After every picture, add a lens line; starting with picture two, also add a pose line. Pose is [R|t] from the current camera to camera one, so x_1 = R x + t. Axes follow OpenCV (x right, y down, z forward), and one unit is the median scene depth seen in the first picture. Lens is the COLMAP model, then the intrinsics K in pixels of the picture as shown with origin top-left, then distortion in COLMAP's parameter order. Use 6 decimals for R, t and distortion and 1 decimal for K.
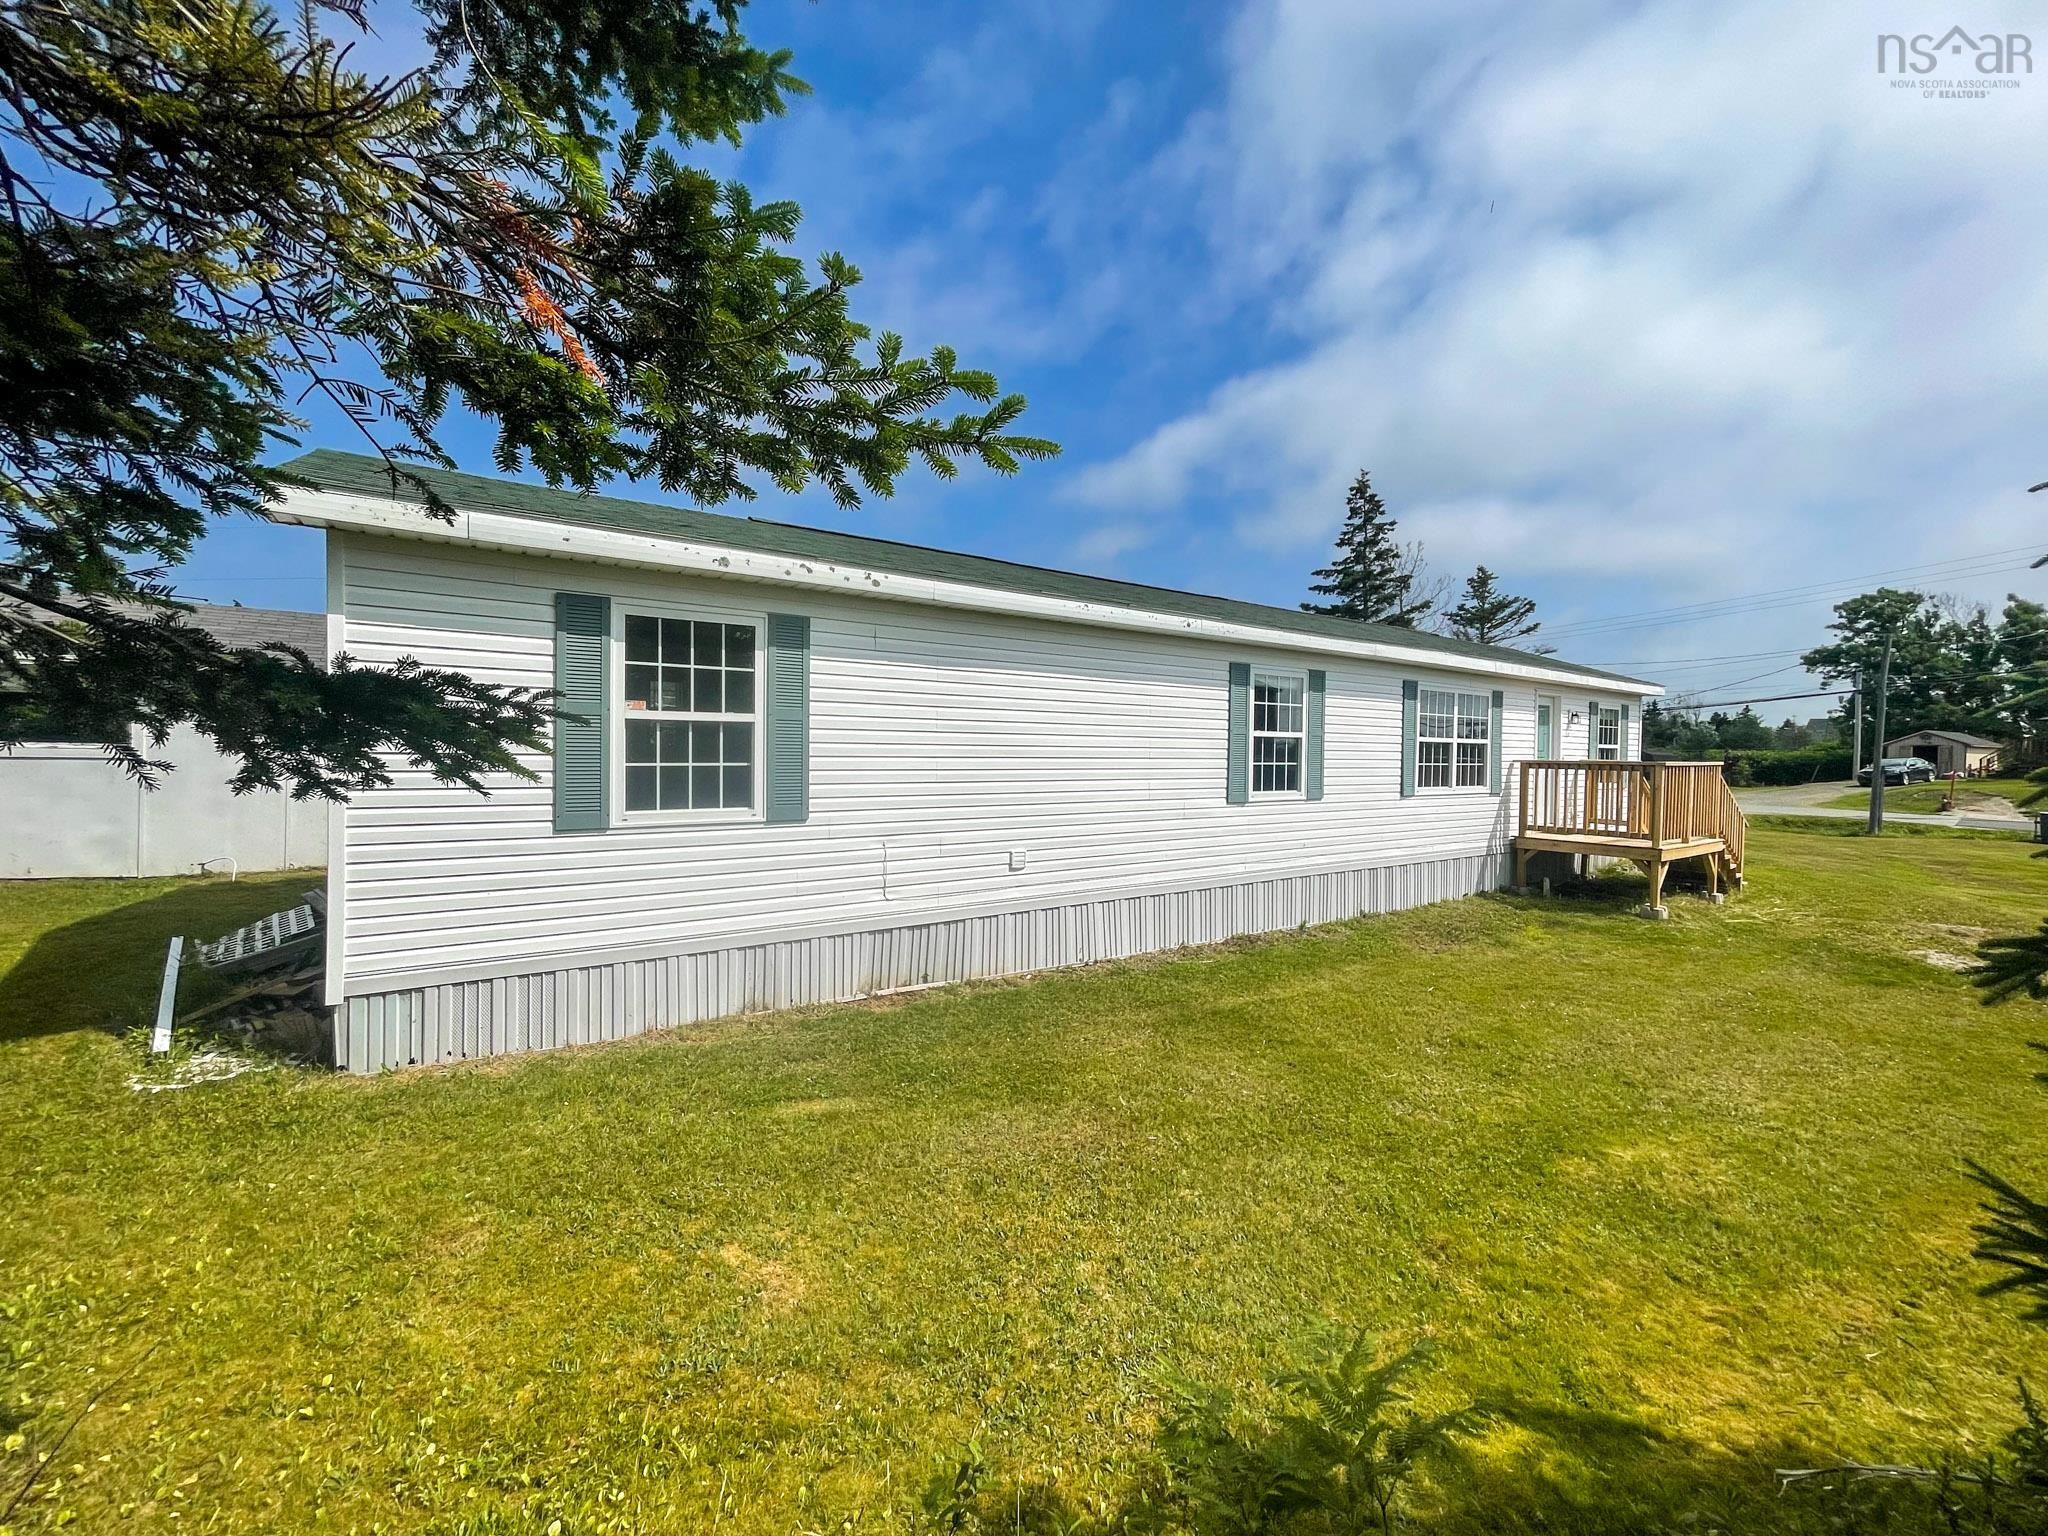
lens RADIAL K [[827.0, 0, 1030.5], [0, 827.0, 763.6], [0, 0, 1]] dist [-0.000882, -0.000863]
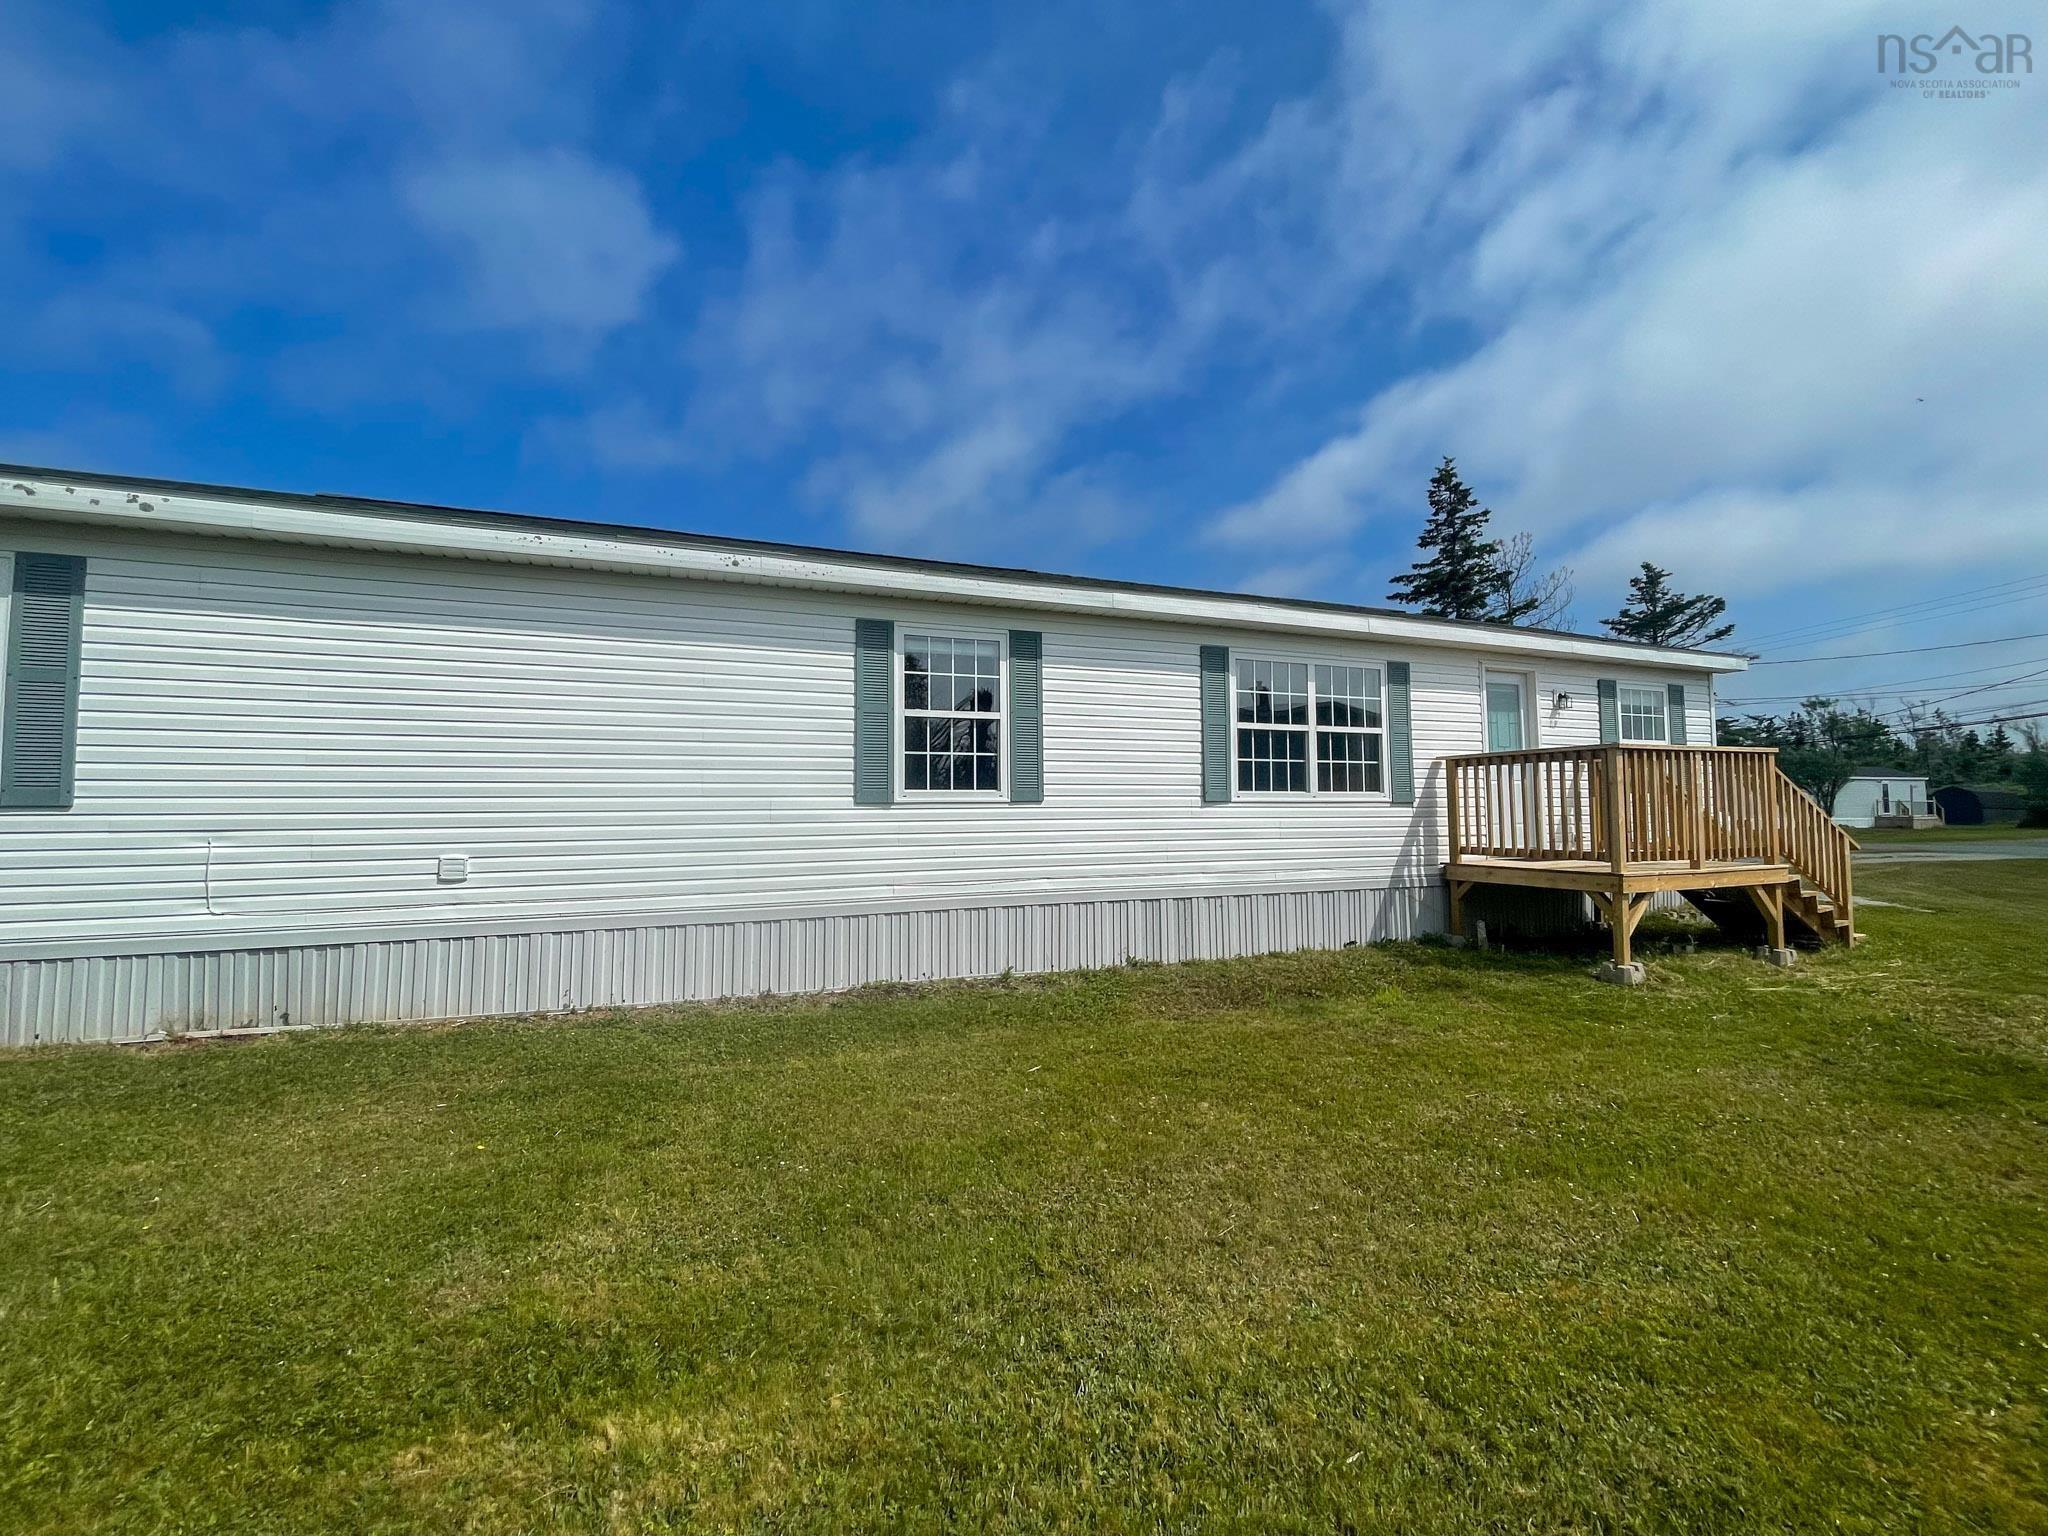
lens RADIAL K [[827.0, 0, 1030.5], [0, 827.0, 763.6], [0, 0, 1]] dist [-0.000882, -0.000863]
pose [[0.973063, -0.033711, -0.228061, 0.420297], [0.016452, 0.996883, -0.077159, 0.053512], [0.229951, 0.071328, 0.970585, 0.225989]]
